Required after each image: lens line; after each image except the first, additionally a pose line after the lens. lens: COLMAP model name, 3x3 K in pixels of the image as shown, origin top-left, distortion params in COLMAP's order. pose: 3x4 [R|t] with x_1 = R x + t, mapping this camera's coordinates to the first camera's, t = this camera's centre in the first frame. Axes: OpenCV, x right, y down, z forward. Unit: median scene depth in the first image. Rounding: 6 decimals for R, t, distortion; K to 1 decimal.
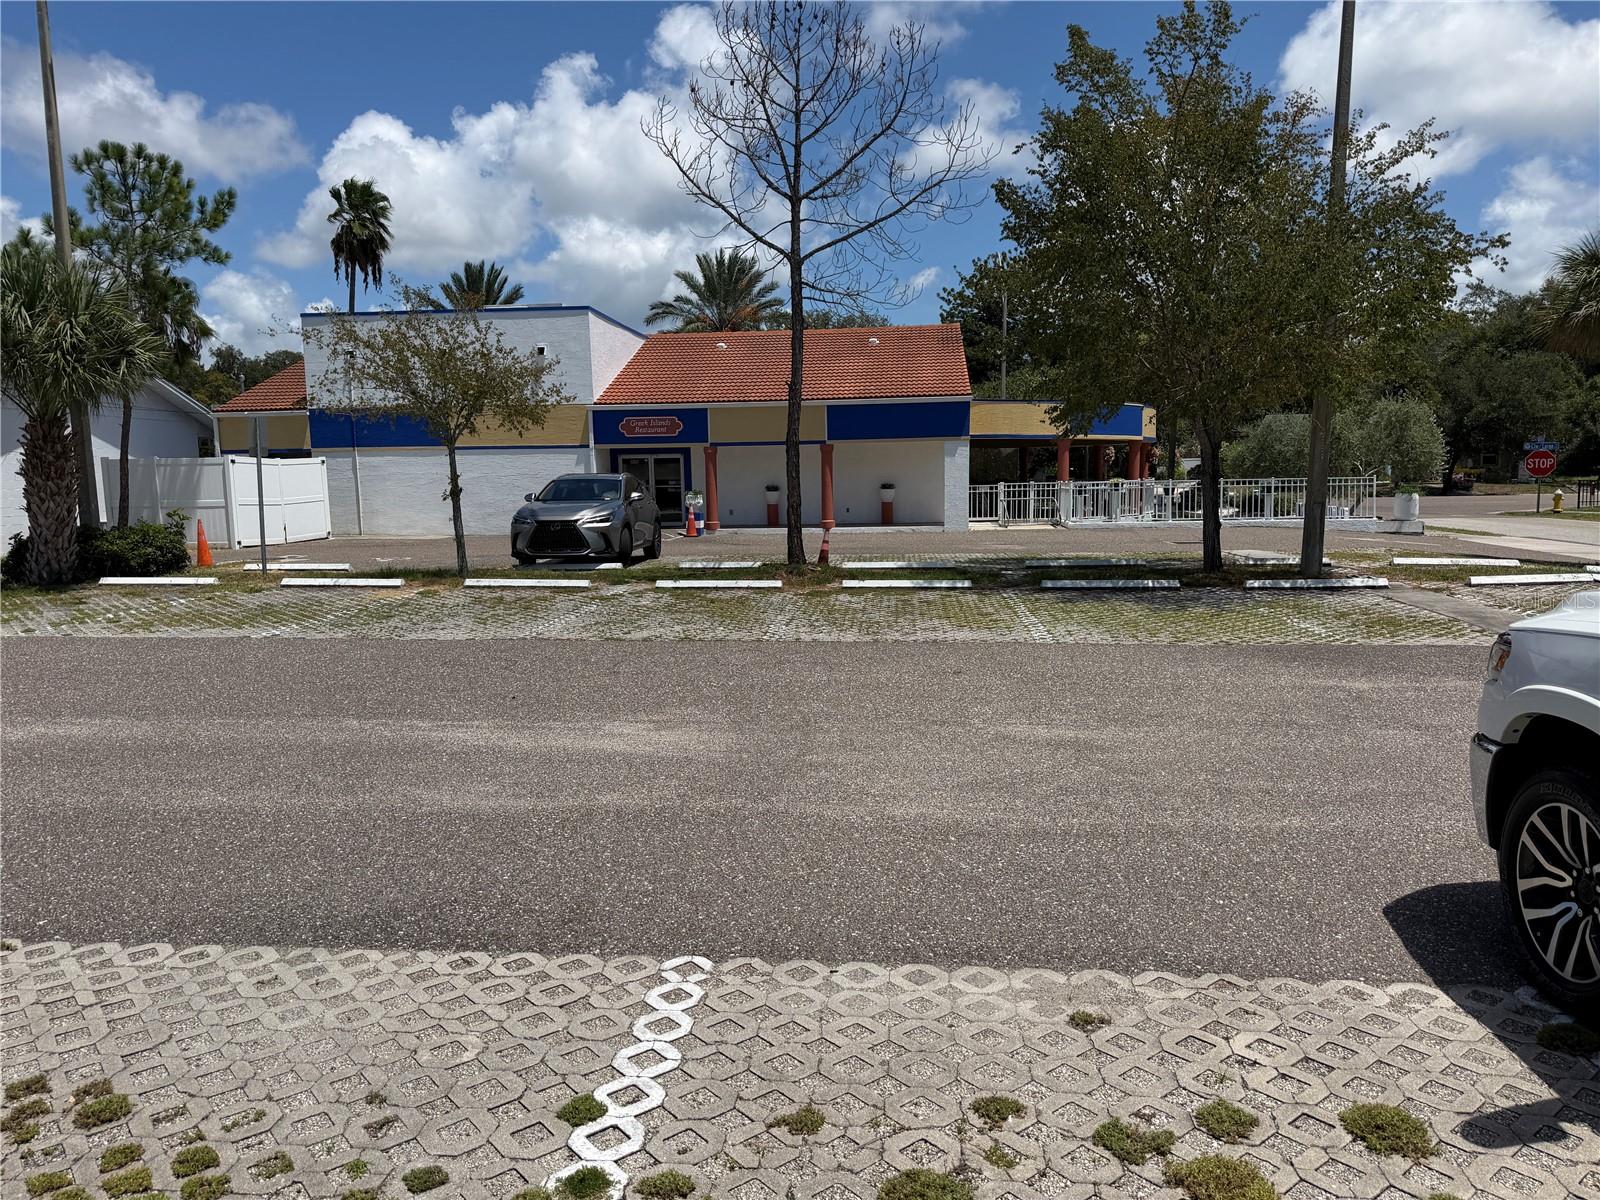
lens RADIAL K [[1118.2, 0, 800.0], [0, 1118.2, 600.0], [0, 0, 1]] dist [0.121864, -0.163868]
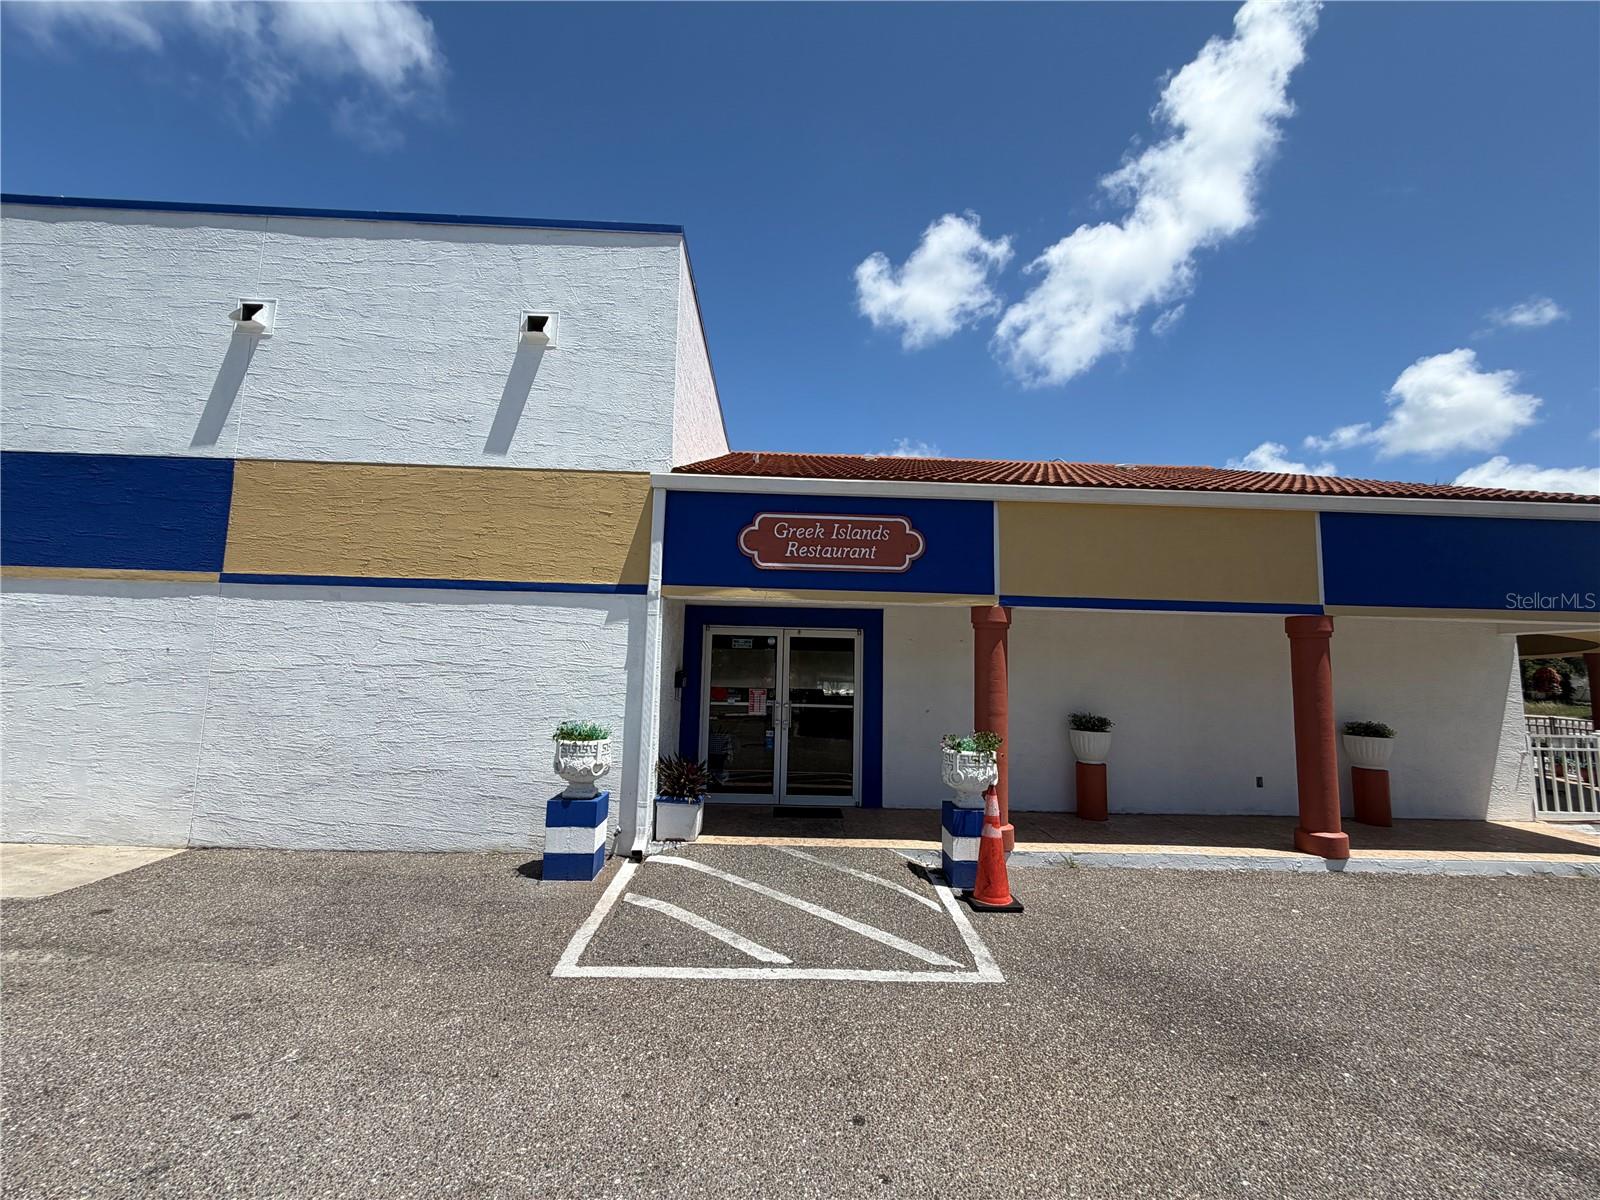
lens RADIAL K [[617.9, 0, 800.0], [0, 617.9, 600.0], [0, 0, 1]] dist [0.000095, -0.000007]
pose [[0.989389, 0.058505, 0.132987, -0.163367], [-0.026964, 0.973378, -0.227613, -0.090301], [-0.142764, 0.221612, 0.964628, 0.799335]]
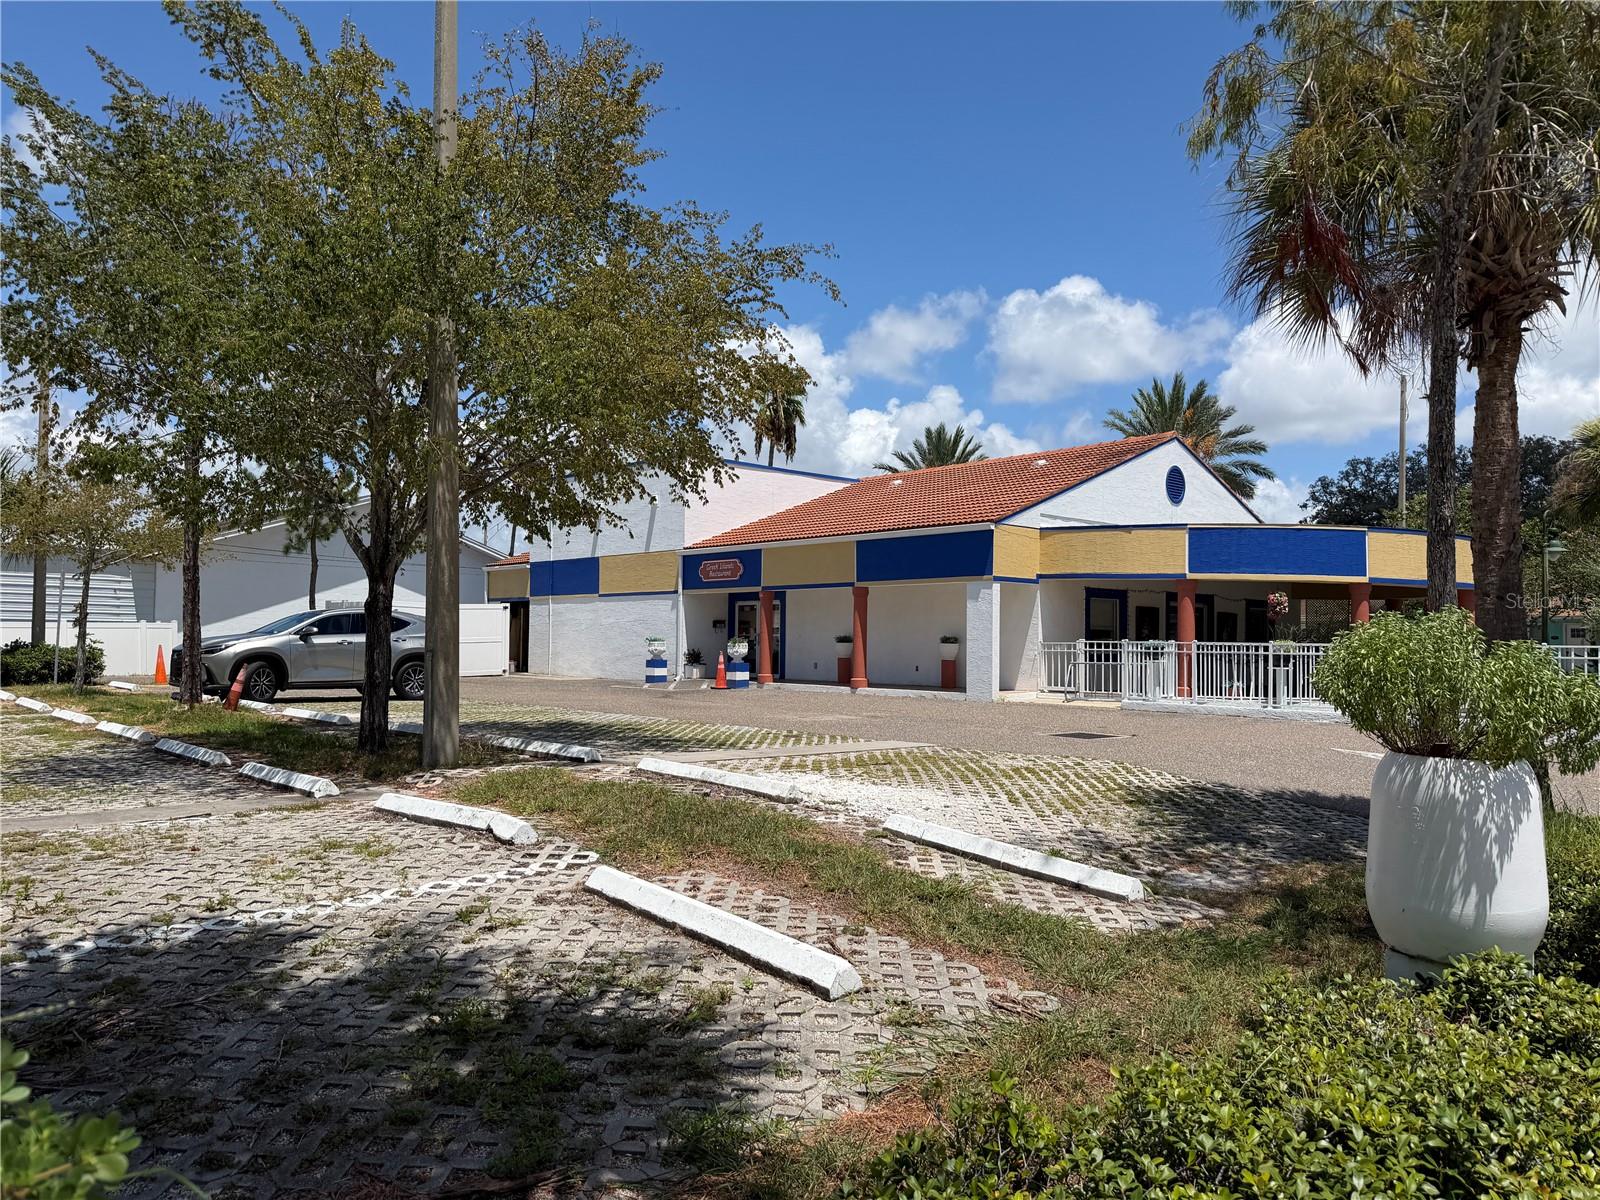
lens RADIAL K [[1118.2, 0, 800.0], [0, 1118.2, 600.0], [0, 0, 1]] dist [0.121864, -0.163868]
pose [[0.753769, 0.000913, -0.657139, 0.517611], [-0.101191, 0.988233, -0.114697, -0.028751], [0.649302, 0.152951, 0.744992, 0.344027]]
